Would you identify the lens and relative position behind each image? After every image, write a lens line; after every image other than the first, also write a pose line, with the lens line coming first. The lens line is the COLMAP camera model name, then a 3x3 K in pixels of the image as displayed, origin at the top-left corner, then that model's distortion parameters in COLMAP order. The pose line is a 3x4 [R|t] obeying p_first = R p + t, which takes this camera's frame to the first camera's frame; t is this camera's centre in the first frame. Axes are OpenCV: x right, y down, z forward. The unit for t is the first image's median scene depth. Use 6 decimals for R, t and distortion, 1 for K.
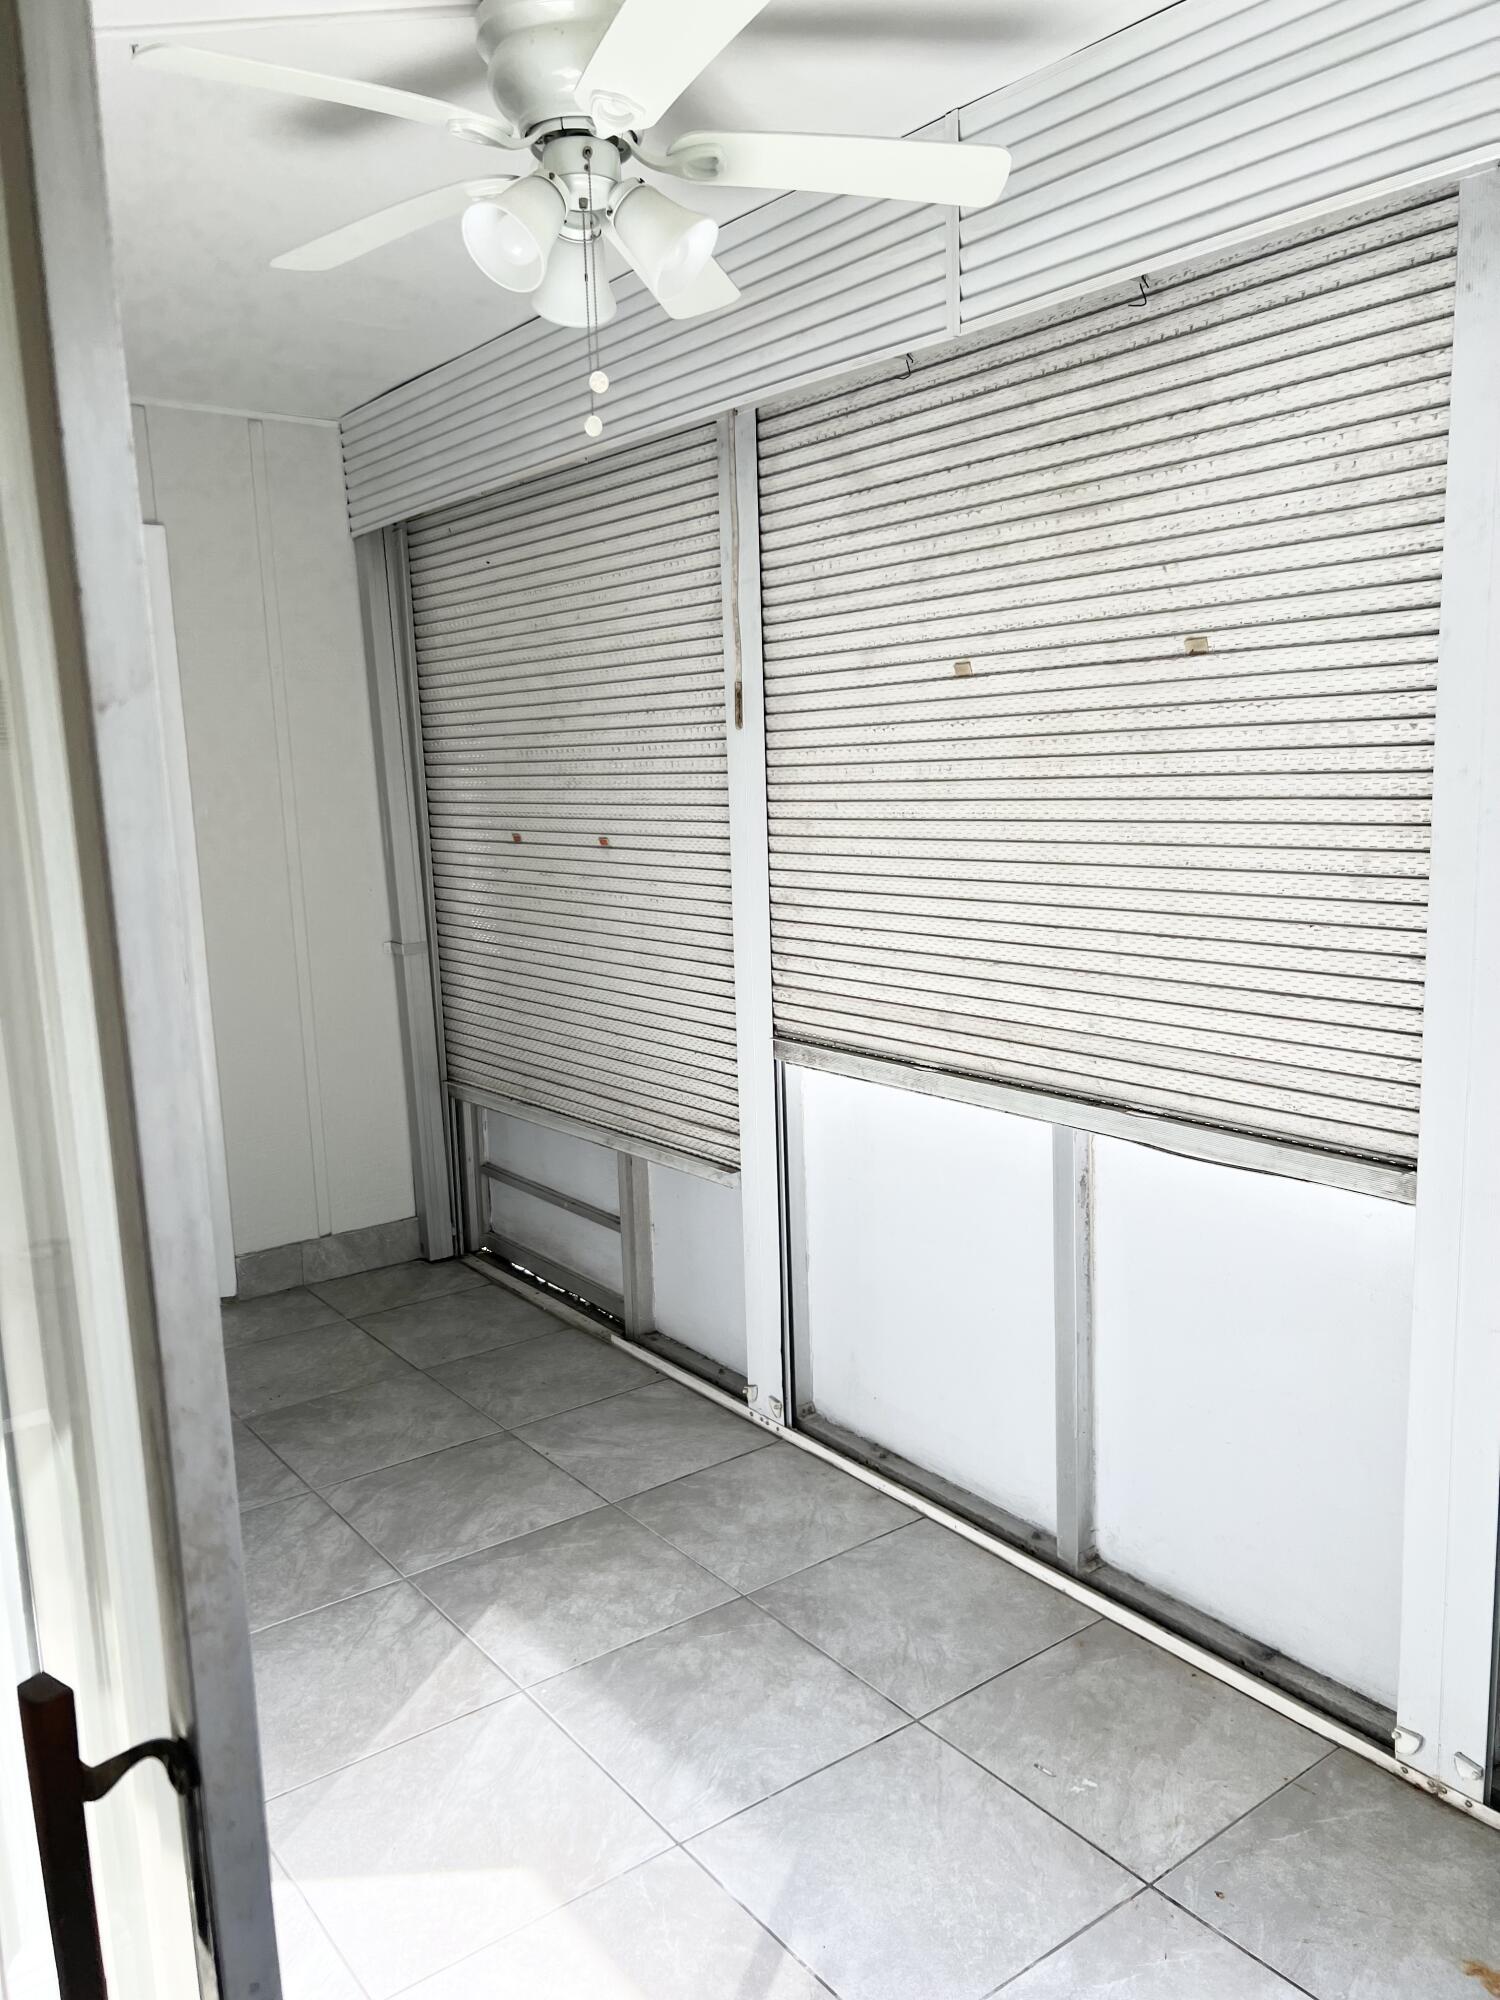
lens RADIAL K [[1503.9, 0, 751.0], [0, 1503.9, 1014.0], [0, 0, 1]] dist [0.008635, -0.010859]
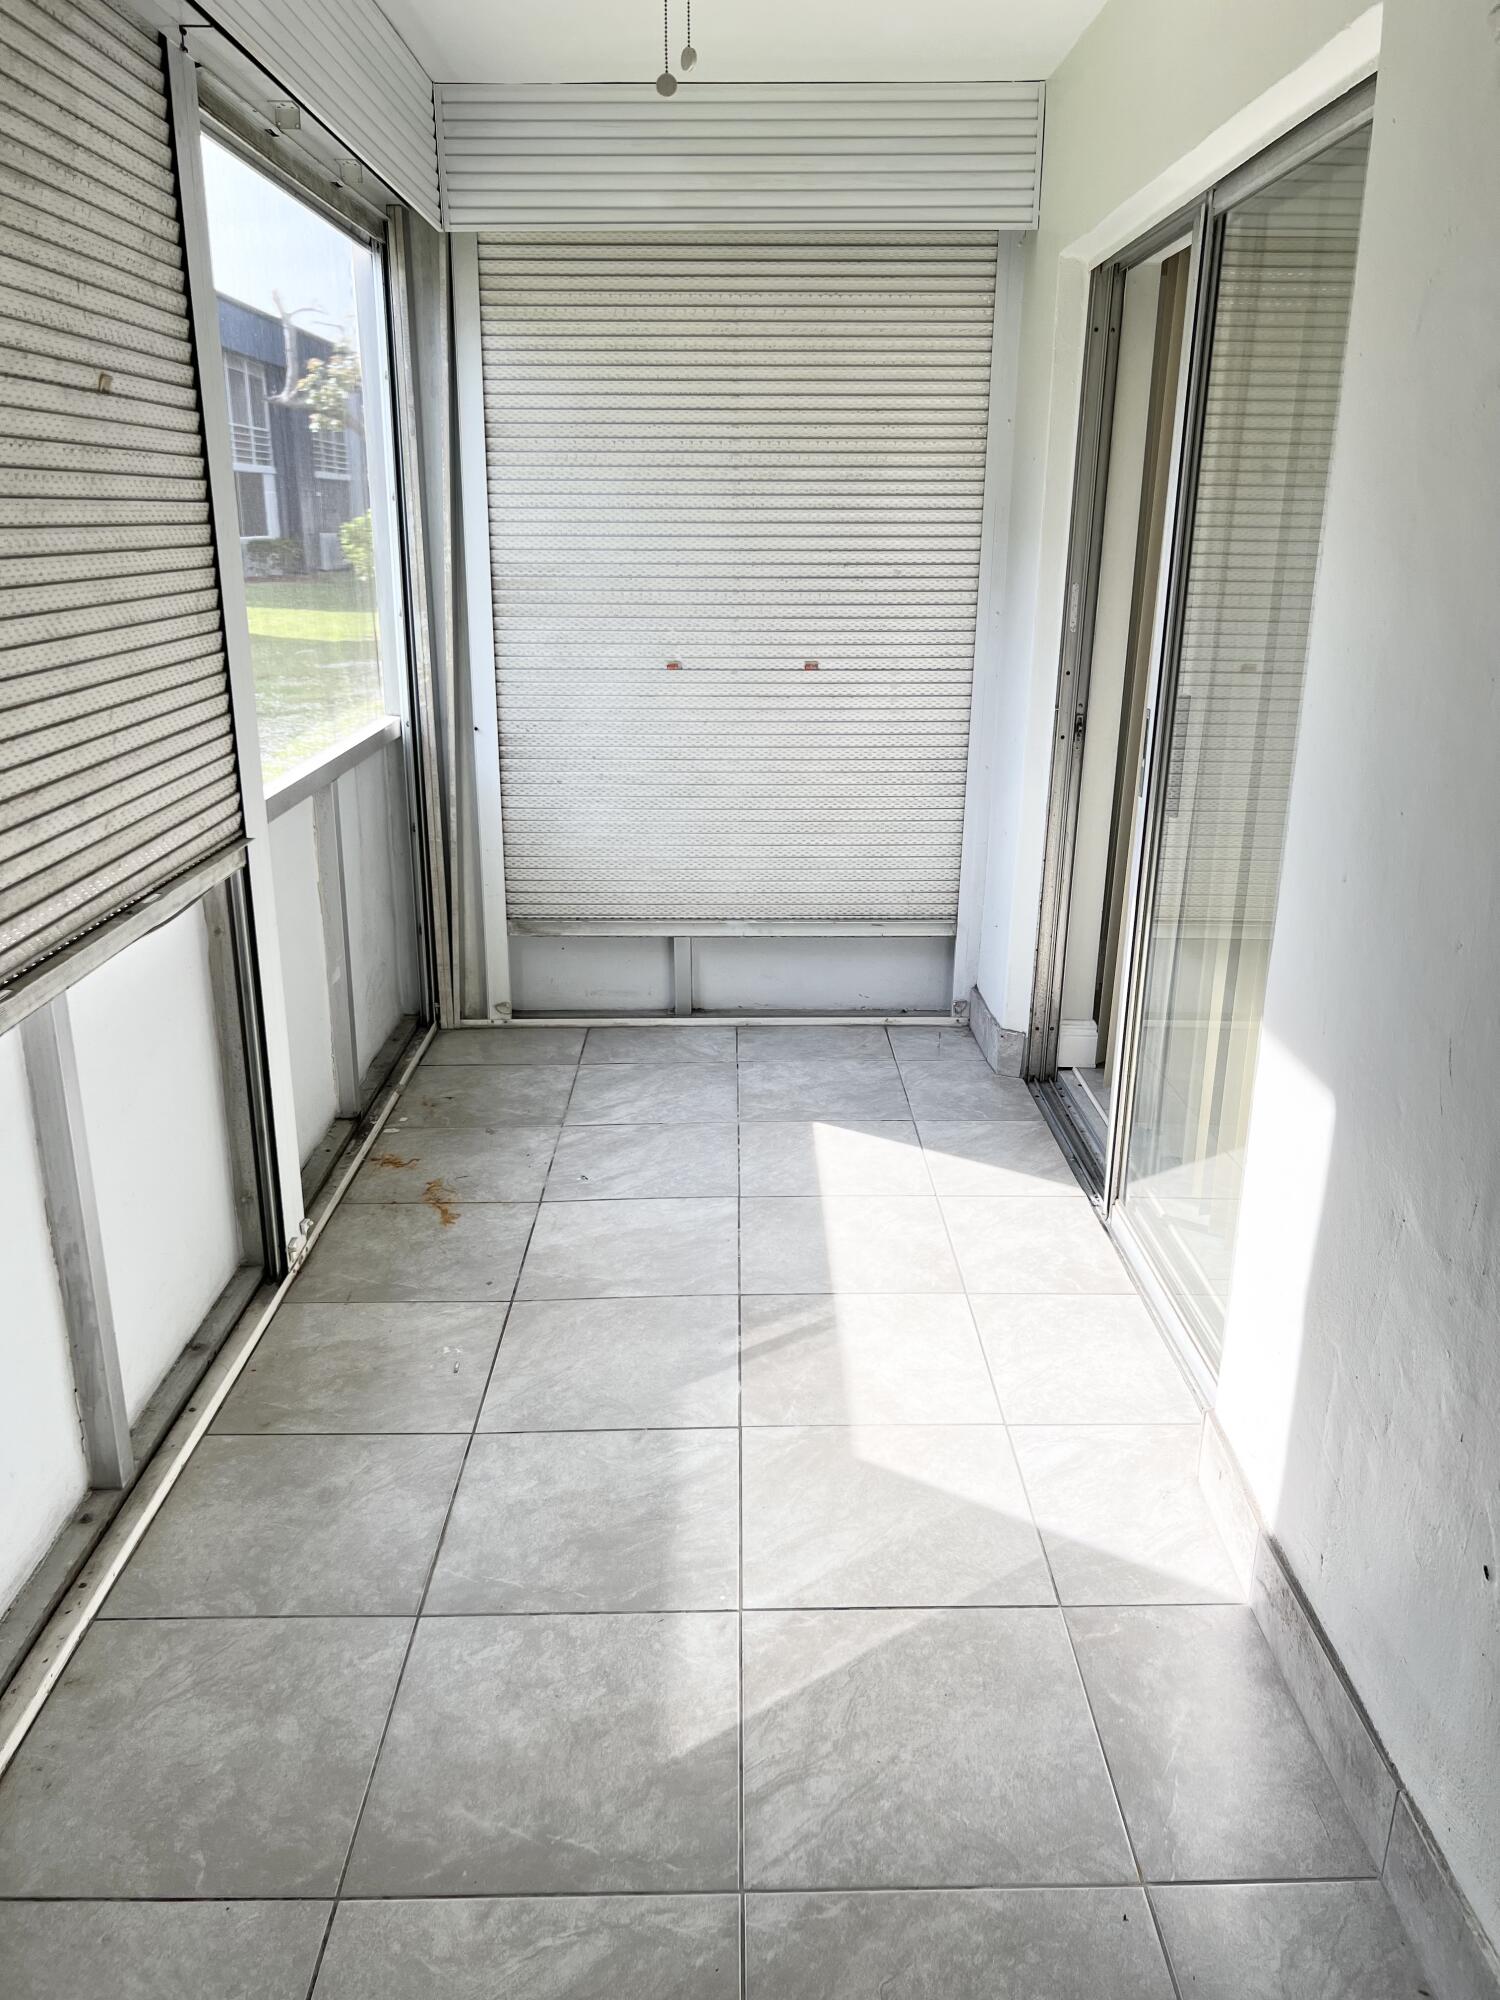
lens RADIAL K [[1503.9, 0, 758.3], [0, 1503.9, 998.3], [0, 0, 1]] dist [0.008635, -0.010859]
pose [[-0.803564, -0.155439, 0.574564, -0.606985], [0.120201, 0.903034, 0.412409, -0.224101], [-0.582956, 0.400460, -0.706962, 1.476516]]
